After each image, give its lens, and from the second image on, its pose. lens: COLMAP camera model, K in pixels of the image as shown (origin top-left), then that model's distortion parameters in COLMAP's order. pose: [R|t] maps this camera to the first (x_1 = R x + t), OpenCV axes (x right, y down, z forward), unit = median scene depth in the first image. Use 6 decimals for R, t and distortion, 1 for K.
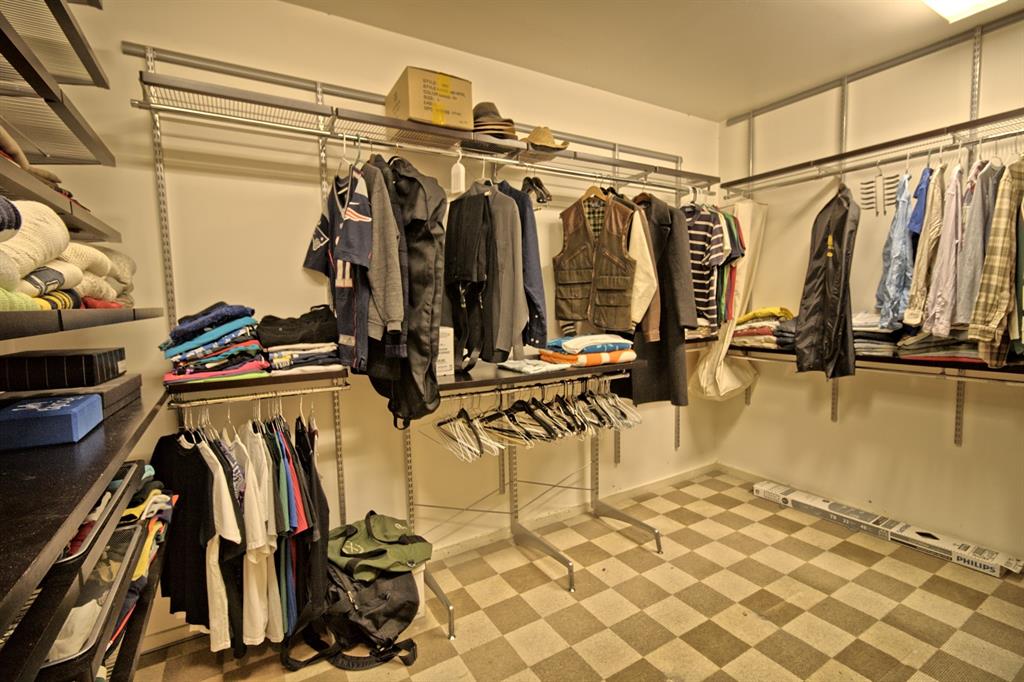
lens RADIAL K [[470.3, 0, 512.4], [0, 470.3, 340.1], [0, 0, 1]] dist [0.002644, 0.000213]
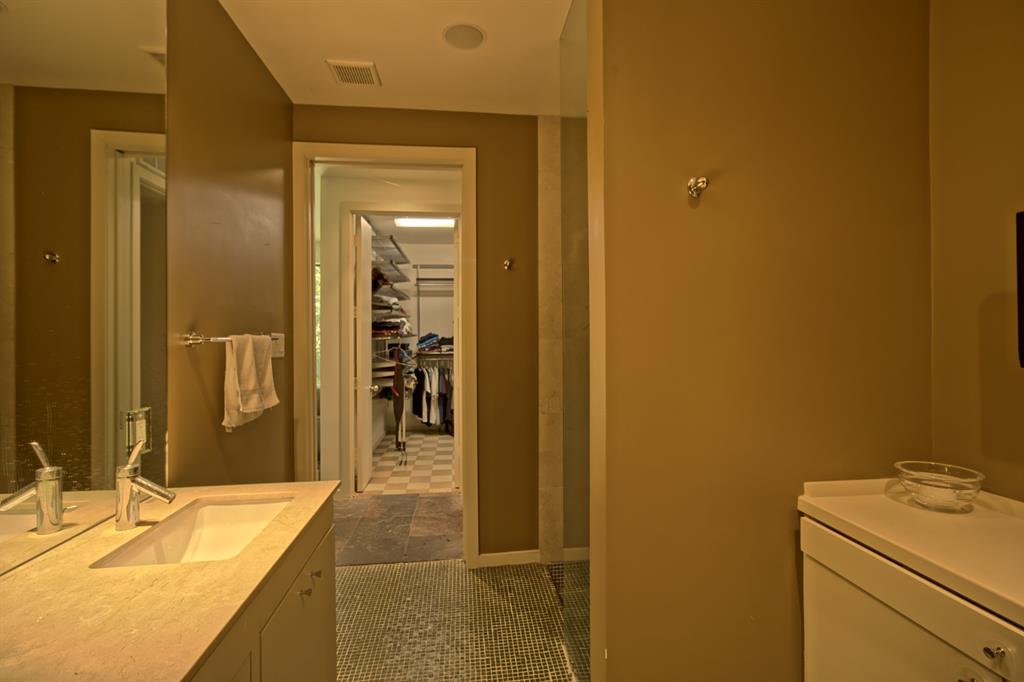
lens RADIAL K [[470.3, 0, 513.4], [0, 470.3, 336.6], [0, 0, 1]] dist [0.002644, 0.000213]
pose [[0.904839, 0.017194, -0.425406, 1.604460], [-0.045482, 0.997370, -0.056429, 0.131610], [0.423317, 0.070408, 0.903242, -2.144148]]
